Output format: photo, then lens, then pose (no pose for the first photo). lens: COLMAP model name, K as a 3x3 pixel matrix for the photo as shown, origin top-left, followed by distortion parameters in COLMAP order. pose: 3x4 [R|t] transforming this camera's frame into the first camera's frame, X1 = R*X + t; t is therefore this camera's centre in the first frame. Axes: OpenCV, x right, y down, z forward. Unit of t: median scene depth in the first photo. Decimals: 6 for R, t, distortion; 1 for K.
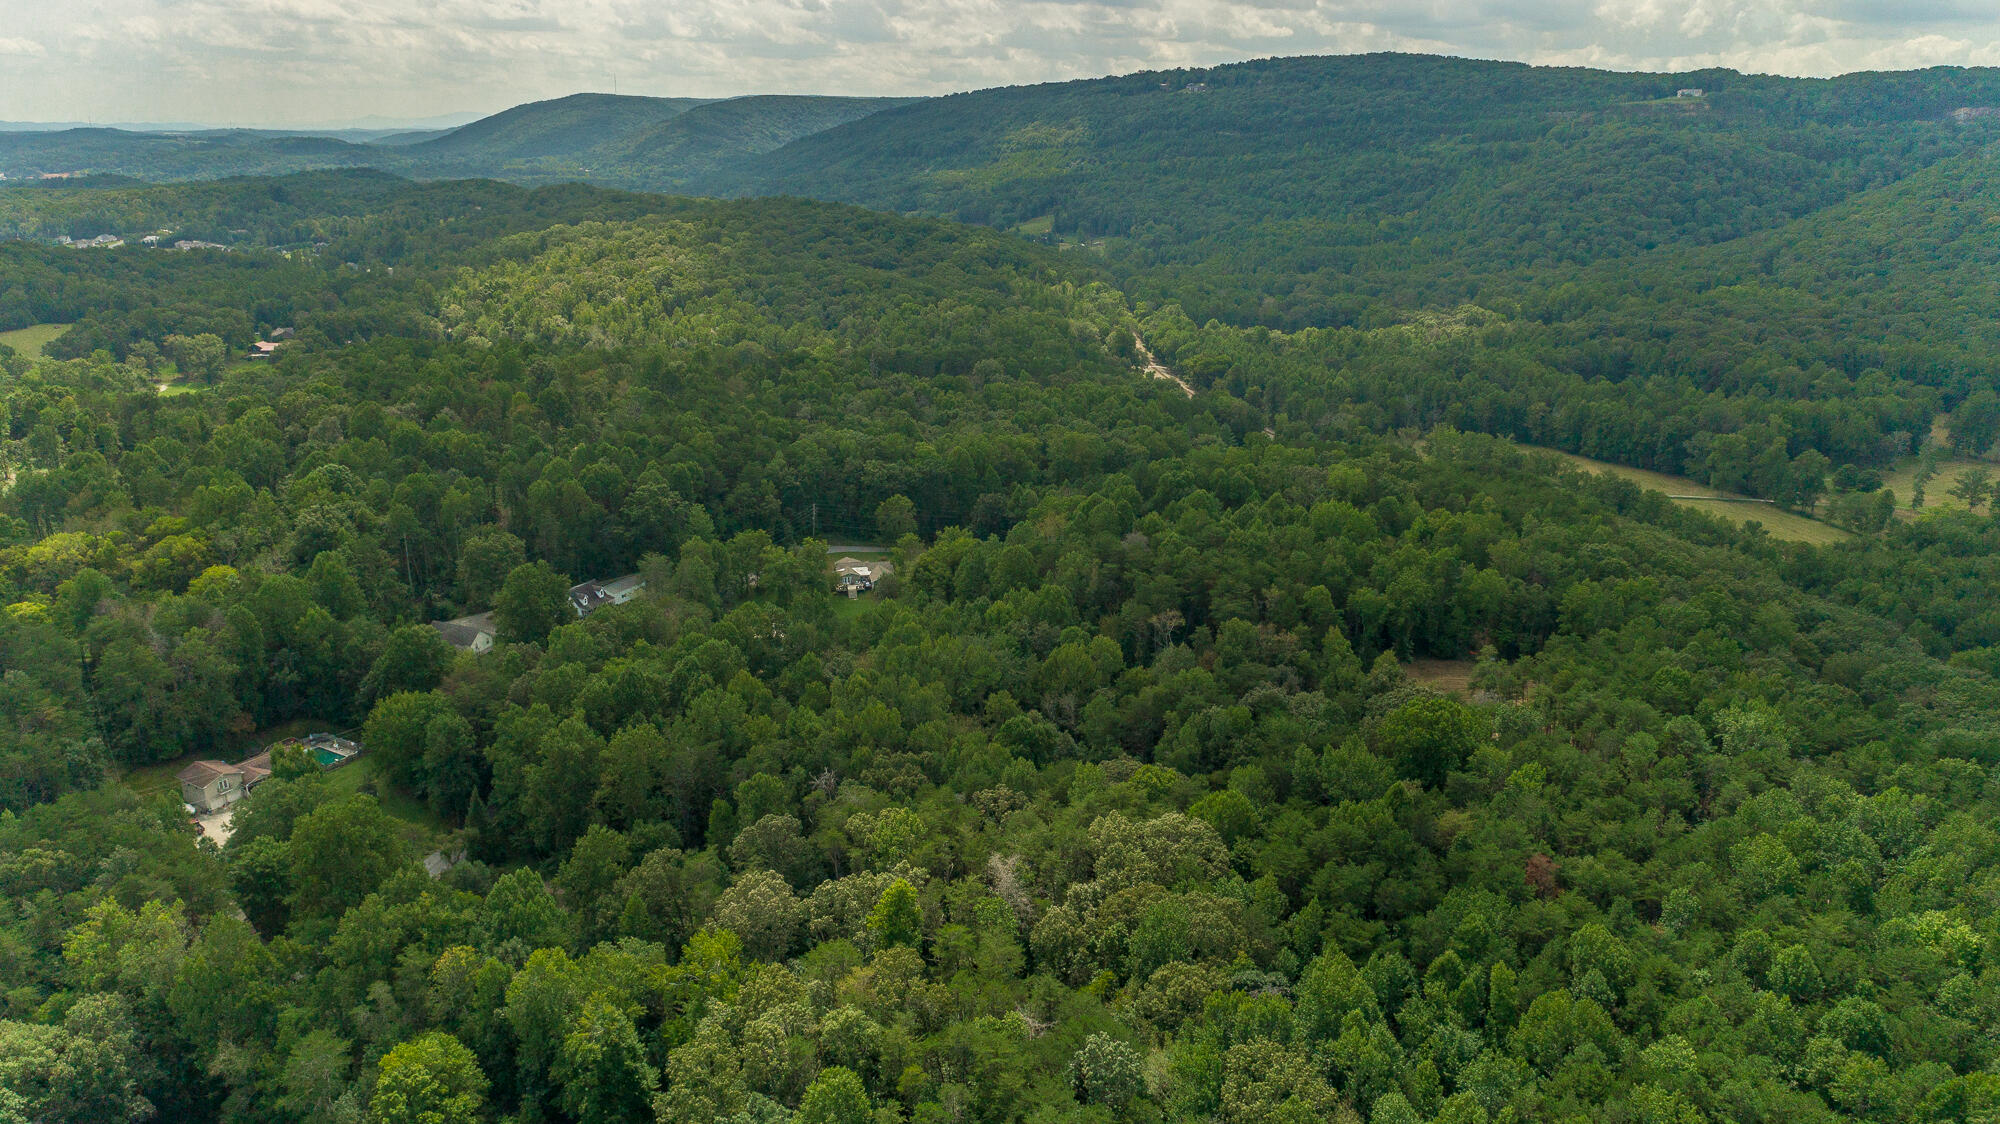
lens RADIAL K [[1356.2, 0, 1000.0], [0, 1356.2, 562.0], [0, 0, 1]] dist [-0.017538, 0.017587]
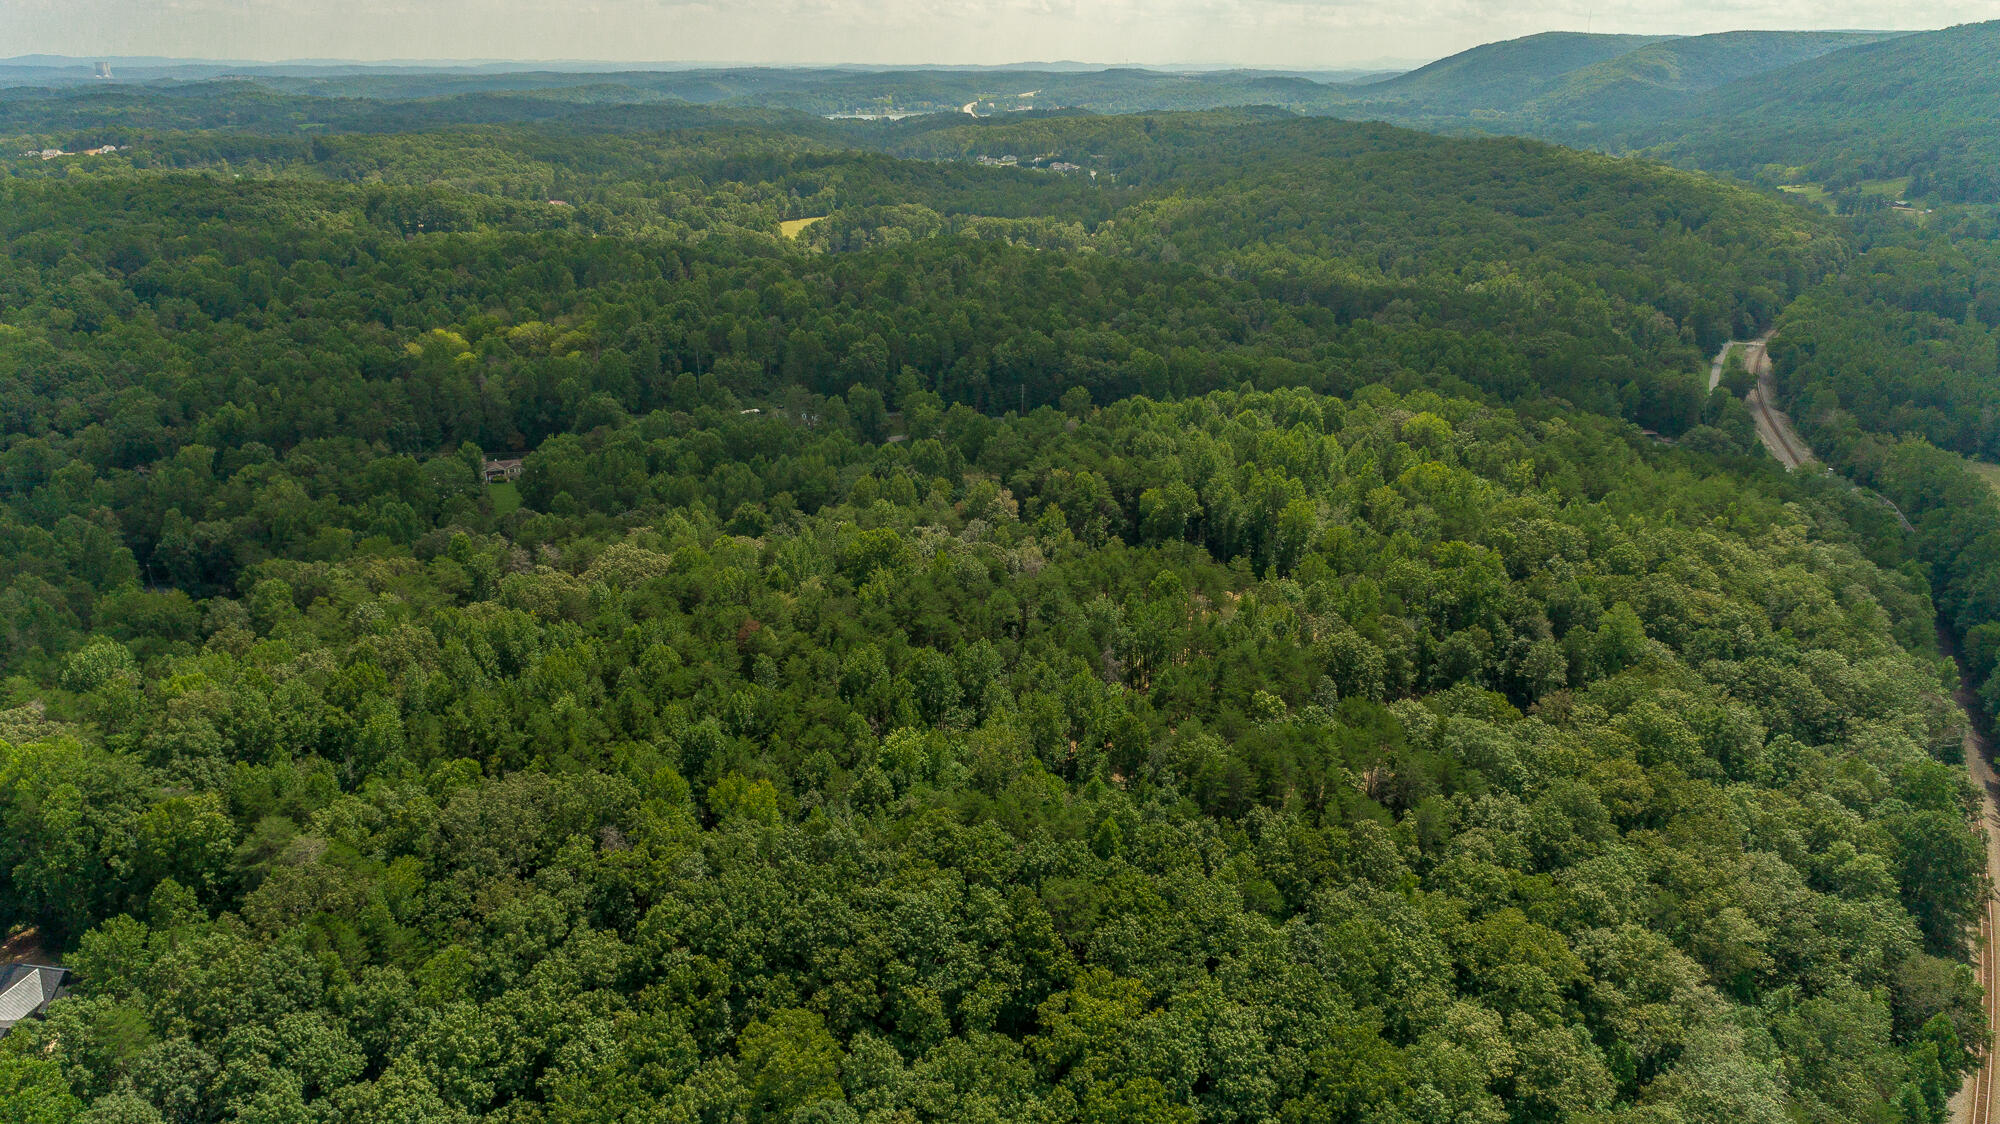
lens RADIAL K [[1368.0, 0, 1000.0], [0, 1368.0, 562.0], [0, 0, 1]] dist [-0.015161, 0.015131]
pose [[0.777856, 0.211077, -0.591935, 0.207323], [-0.189570, 0.976841, 0.099217, -0.002188], [0.599169, 0.035037, 0.799856, 0.013004]]
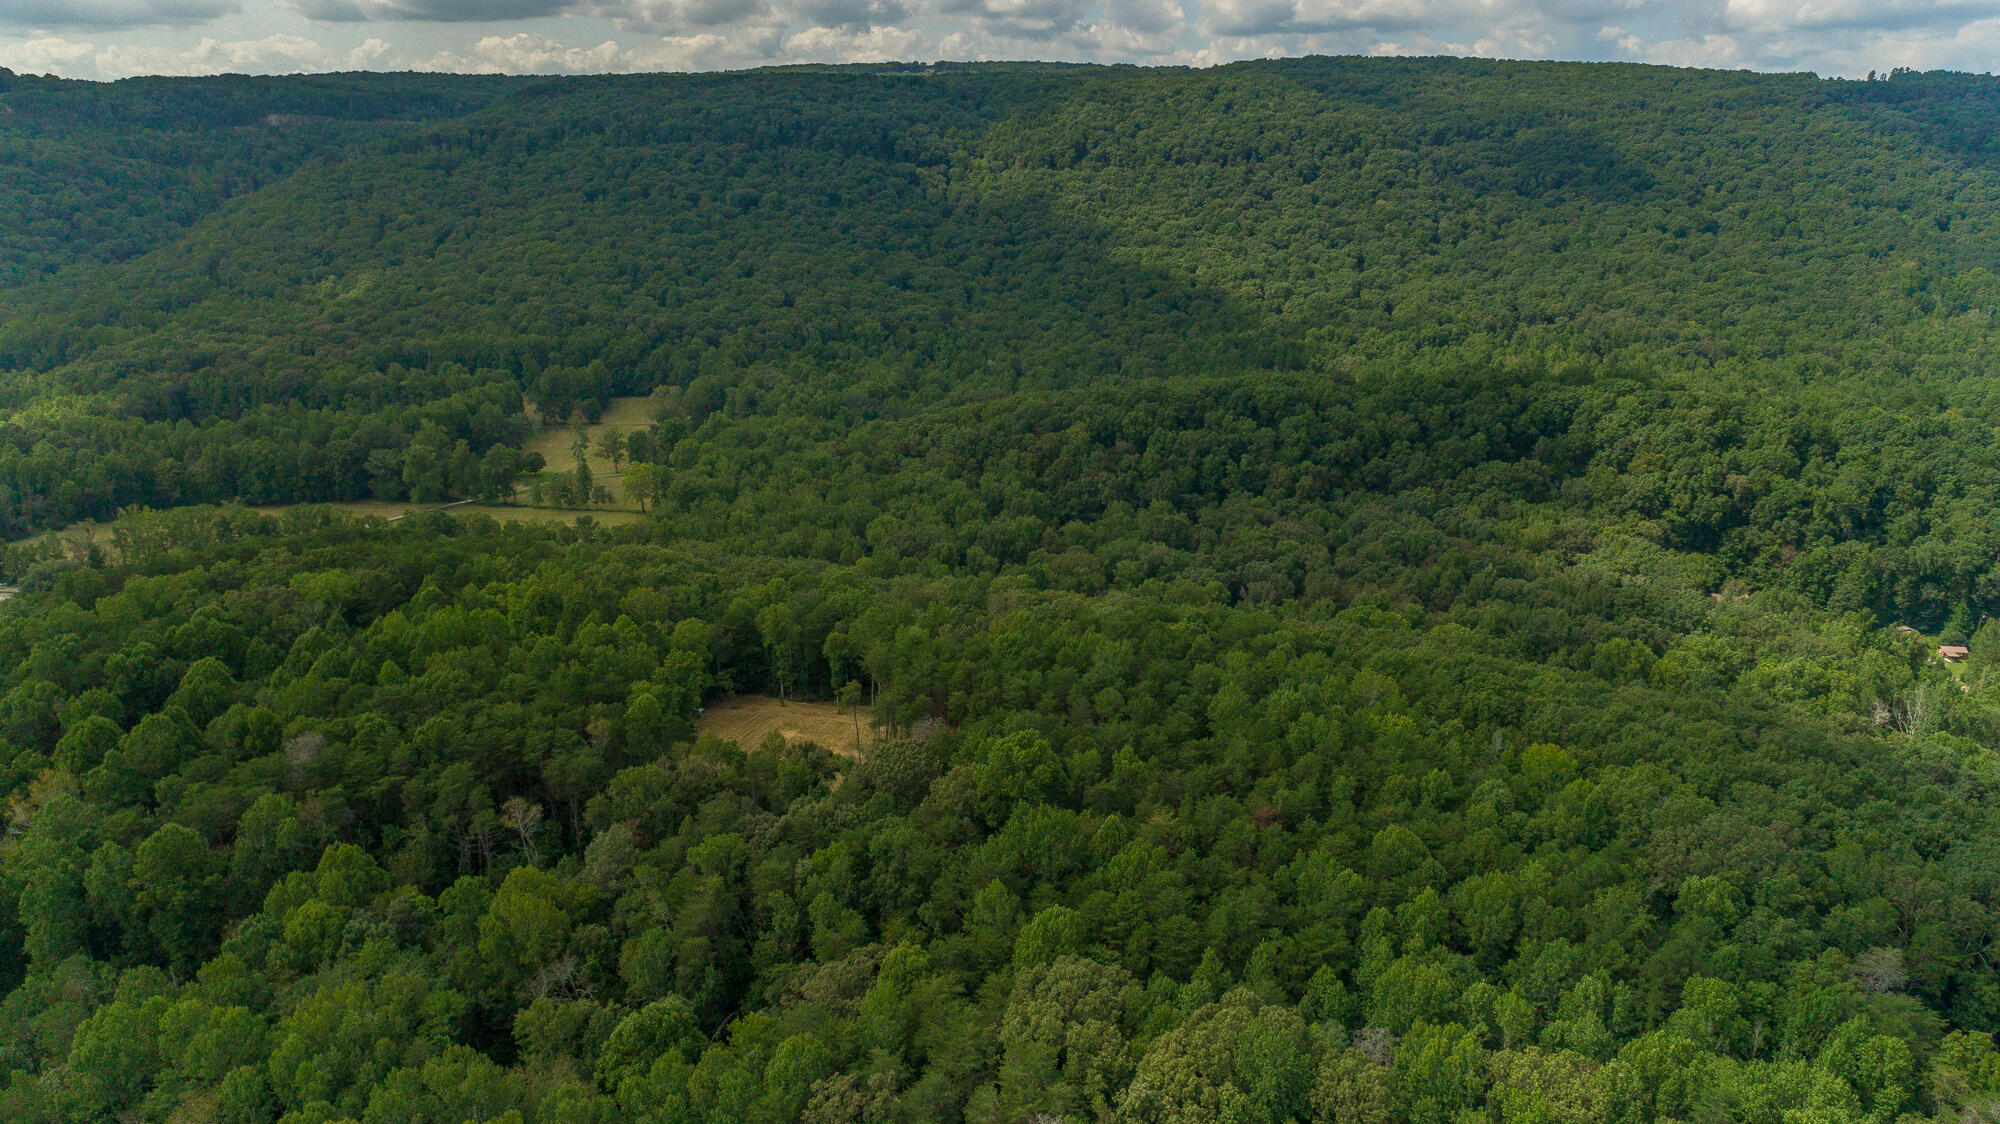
lens RADIAL K [[1356.2, 0, 1000.0], [0, 1356.2, 562.0], [0, 0, 1]] dist [-0.017538, 0.017587]
pose [[0.399575, -0.276439, 0.874026, -0.091738], [0.277736, 0.945142, 0.171960, -0.033998], [-0.873615, 0.174037, 0.454432, 0.098361]]
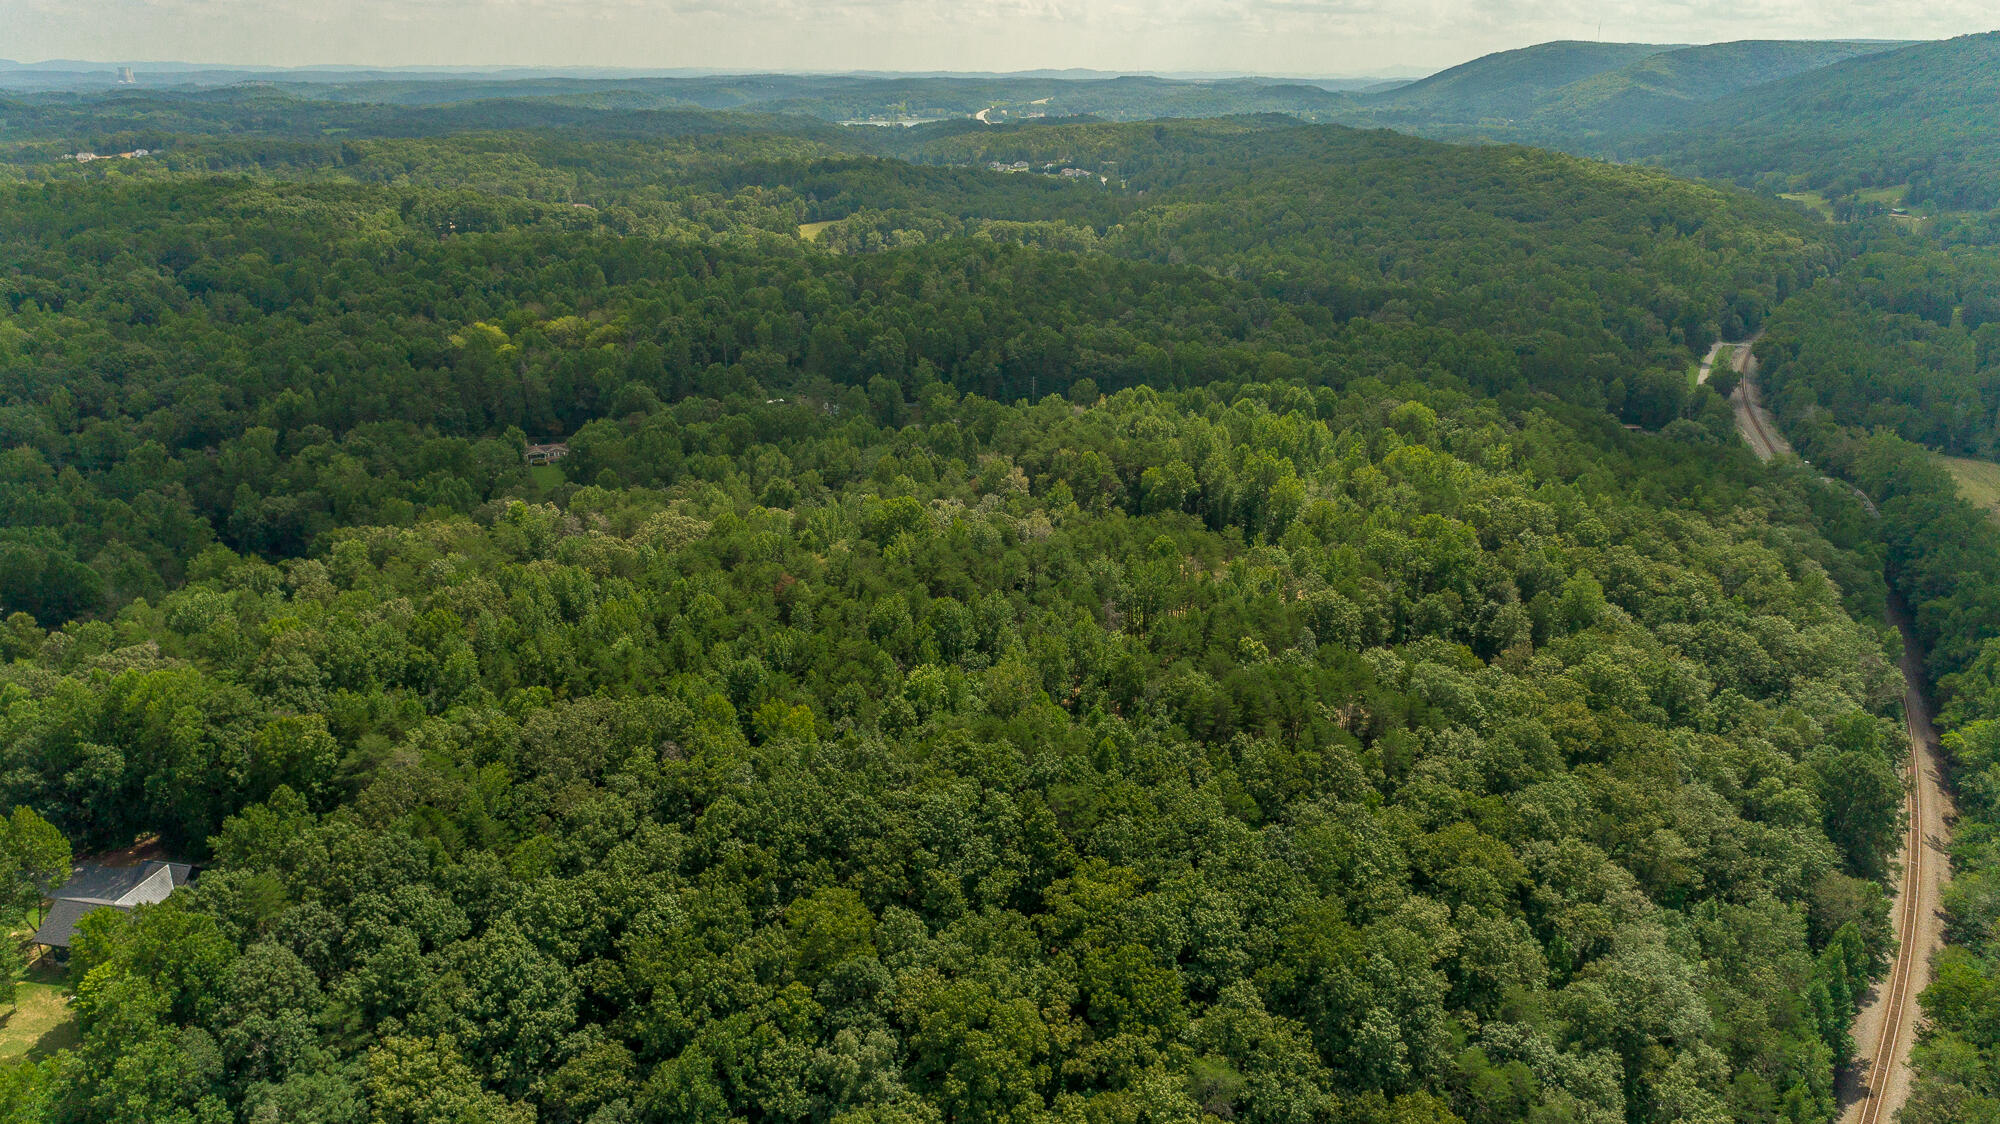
lens RADIAL K [[1364.1, 0, 1000.0], [0, 1364.1, 562.0], [0, 0, 1]] dist [-0.016685, 0.017682]
pose [[0.772404, 0.212710, -0.598454, 0.220876], [-0.193740, 0.976252, 0.096937, 0.002741], [0.604861, 0.041070, 0.795271, -0.003531]]
